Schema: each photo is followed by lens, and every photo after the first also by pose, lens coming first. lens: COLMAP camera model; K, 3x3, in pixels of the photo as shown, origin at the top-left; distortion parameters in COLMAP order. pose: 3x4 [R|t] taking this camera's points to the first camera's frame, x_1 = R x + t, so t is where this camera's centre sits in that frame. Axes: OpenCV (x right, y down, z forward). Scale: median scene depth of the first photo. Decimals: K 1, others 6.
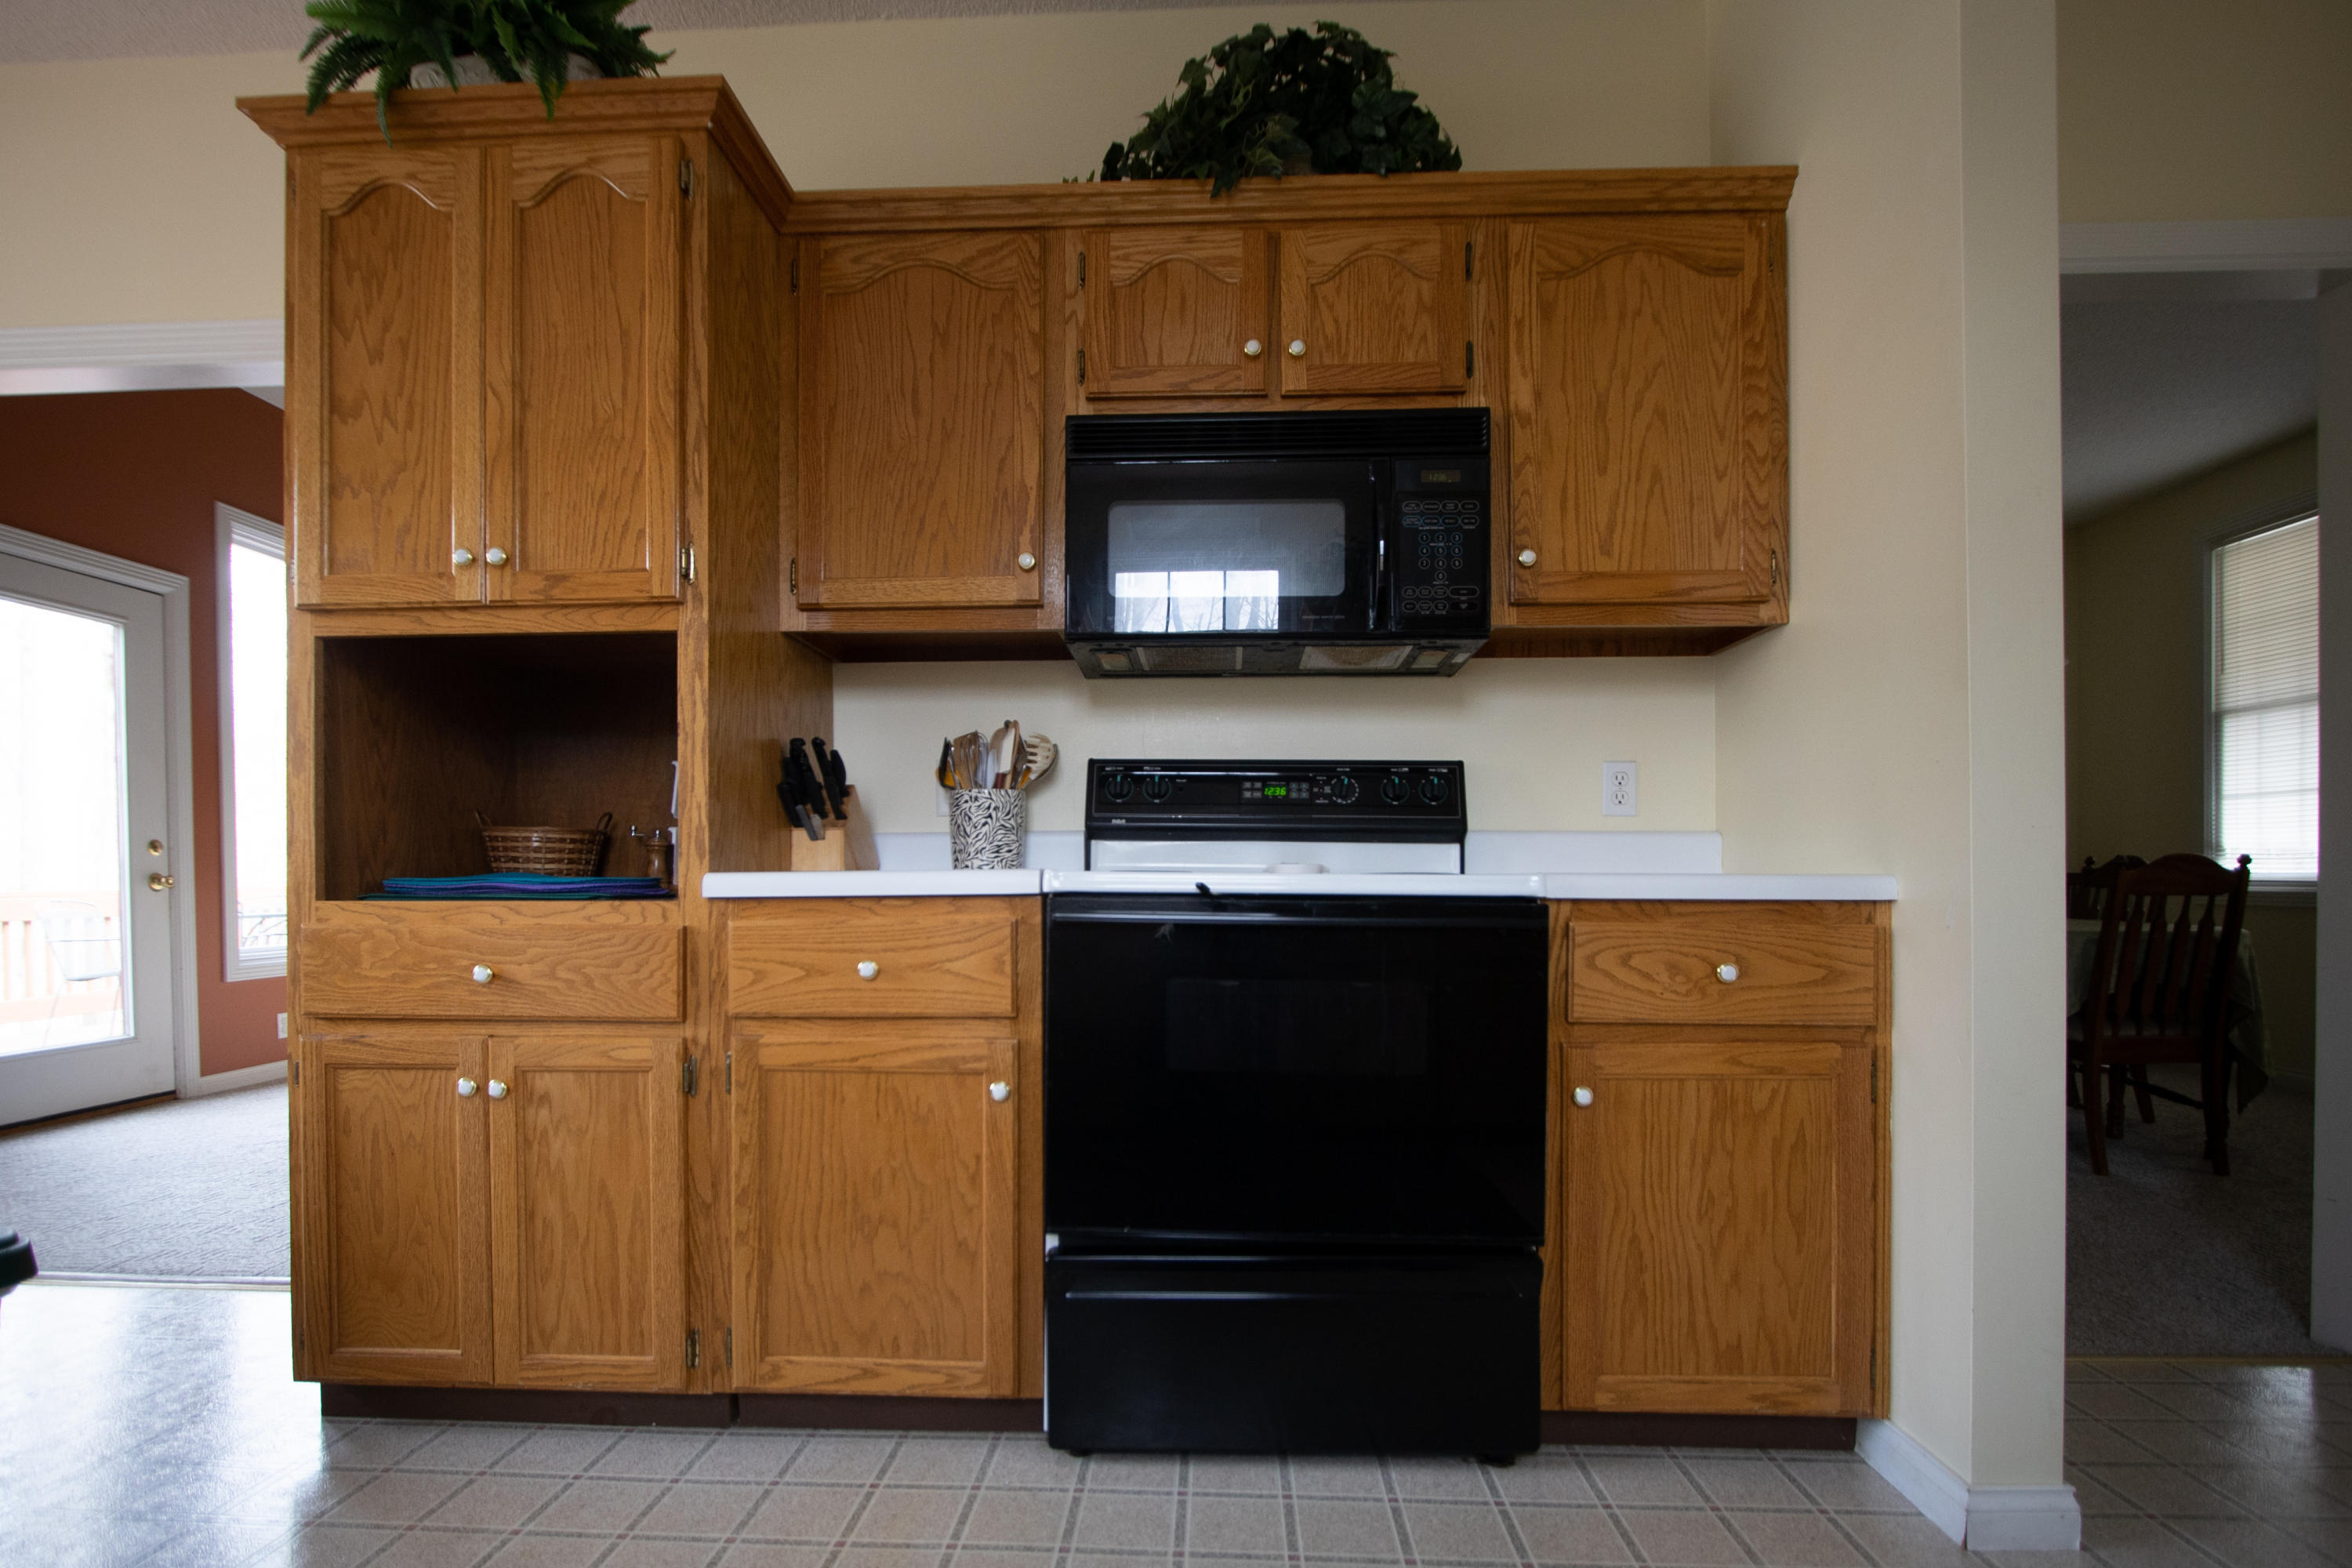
lens RADIAL K [[1092.4, 0, 1208.8], [0, 1092.4, 898.8], [0, 0, 1]] dist [-0.016836, 0.000669]
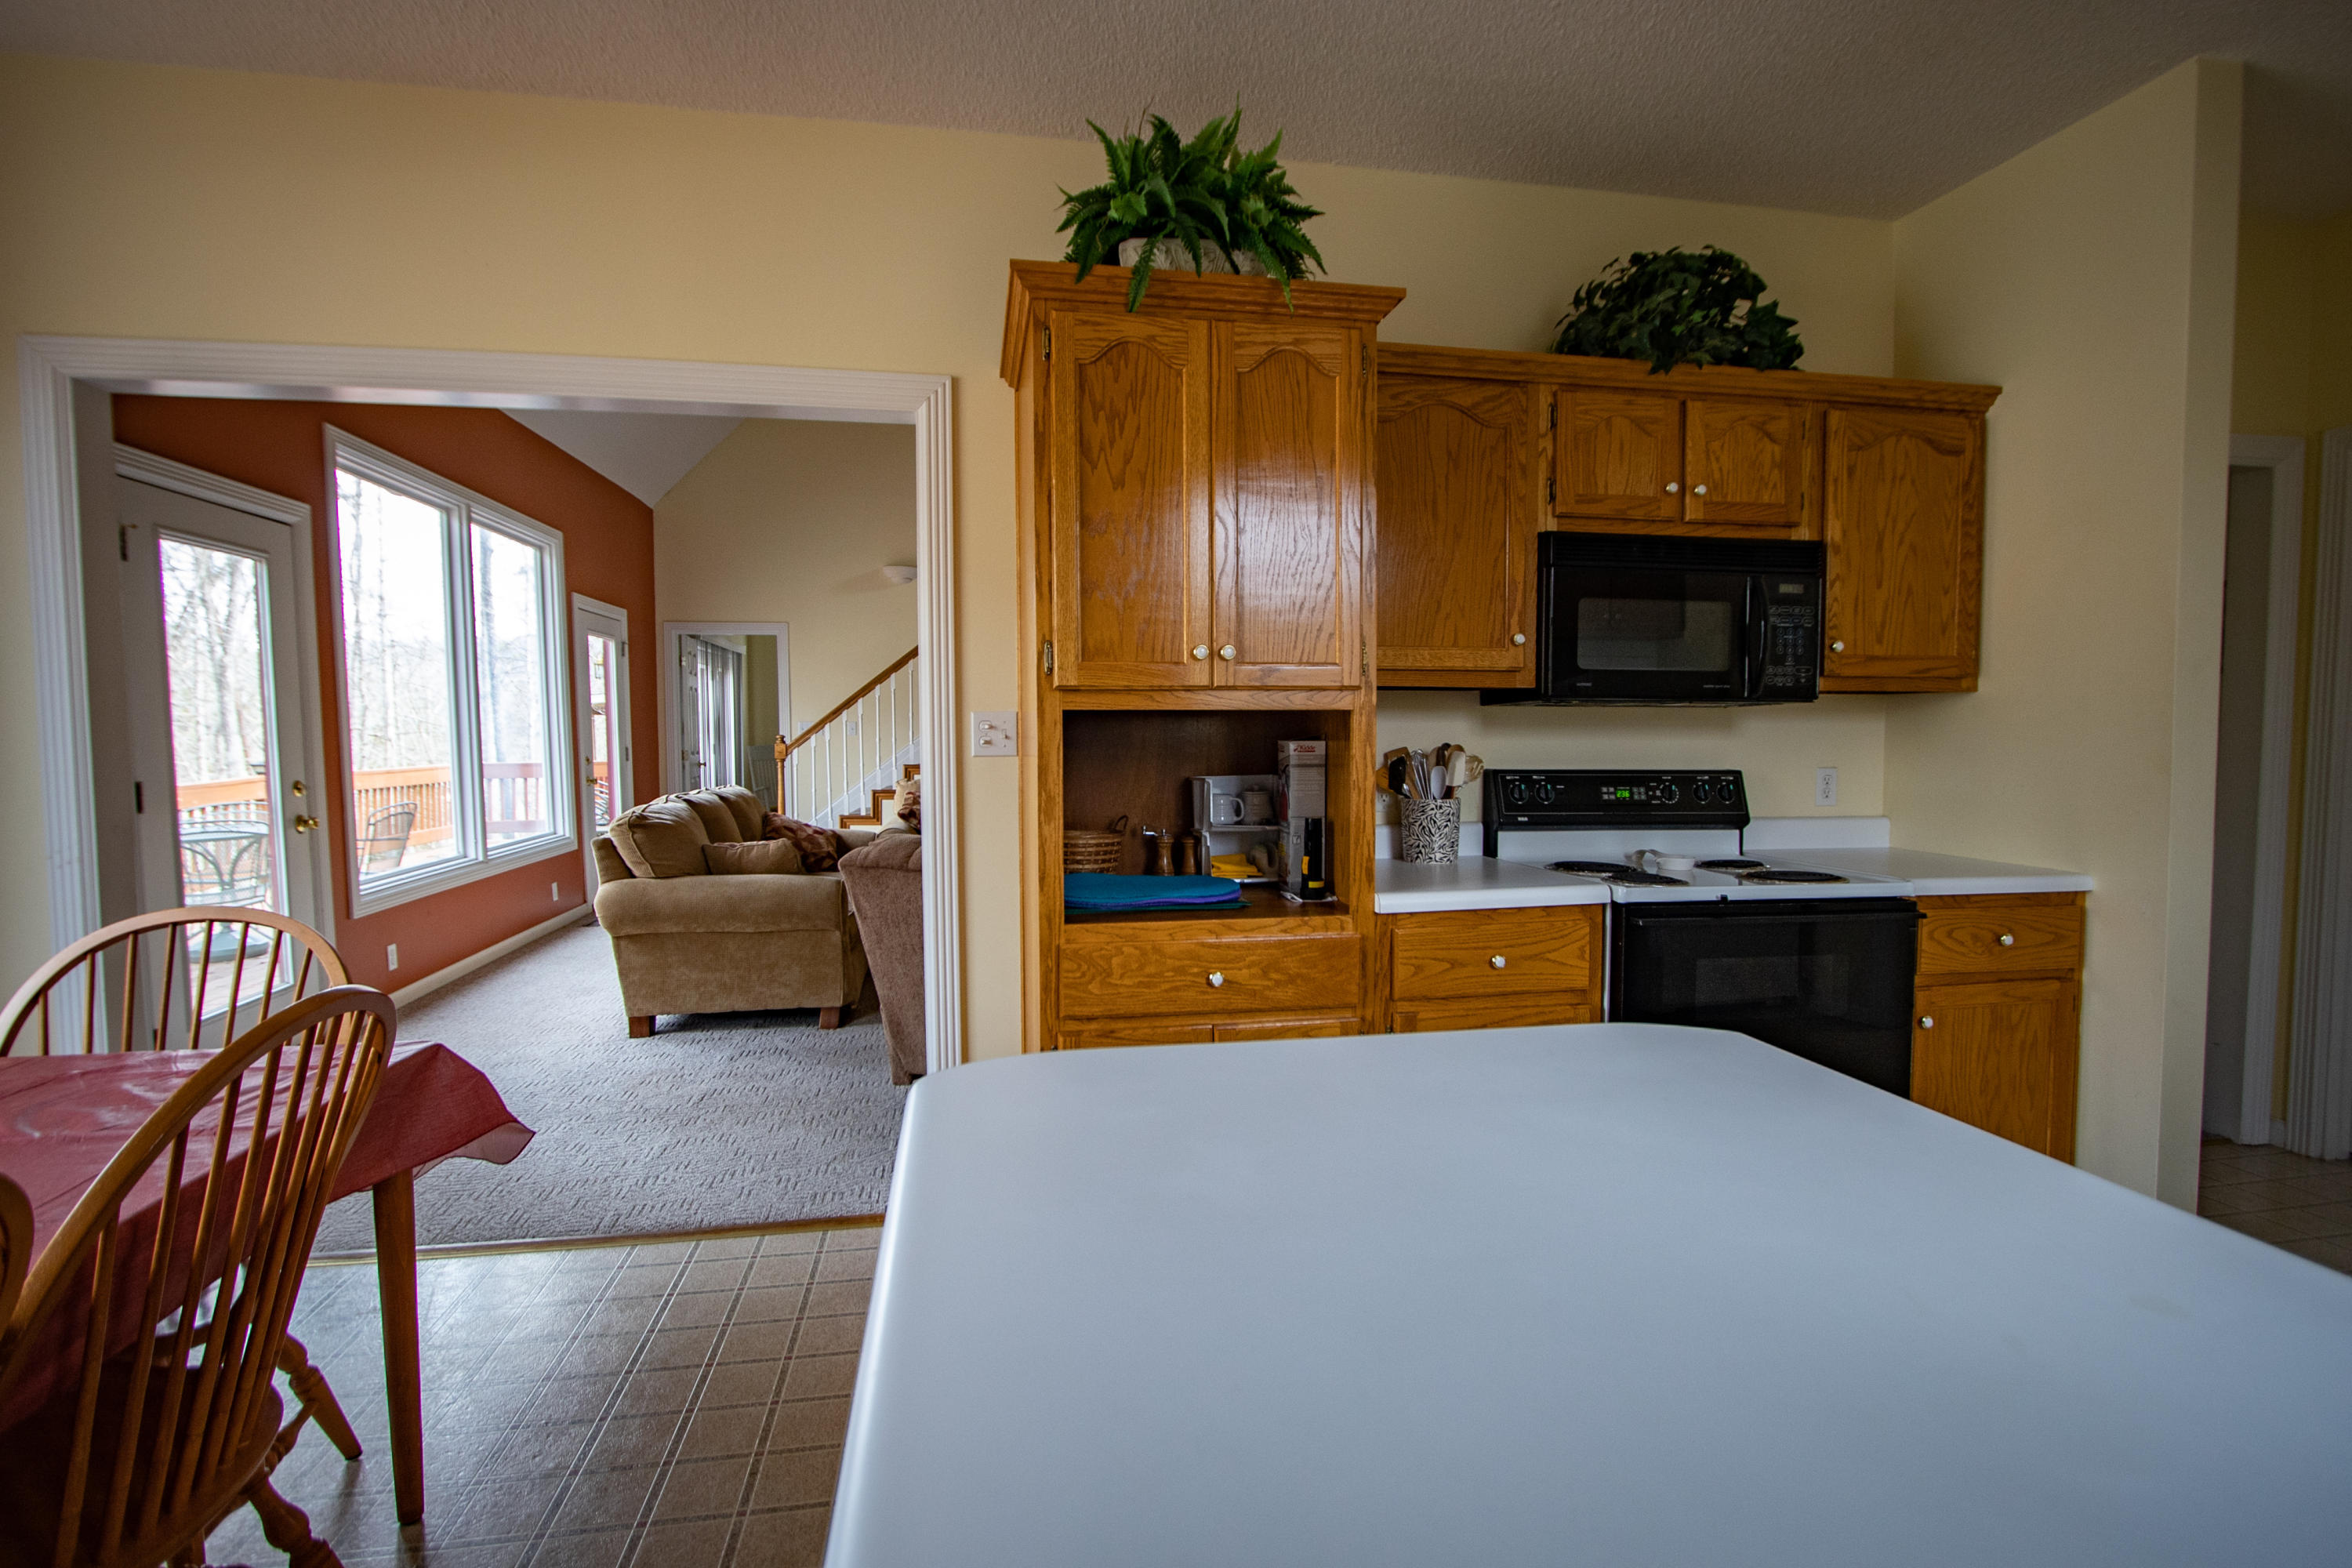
lens RADIAL K [[1092.4, 0, 1157.5], [0, 1092.4, 783.8], [0, 0, 1]] dist [-0.016836, 0.000669]
pose [[0.975008, -0.011253, 0.221883, -0.910938], [0.002190, 0.999155, 0.041047, -0.191671], [-0.222157, -0.039536, 0.974209, -0.211347]]
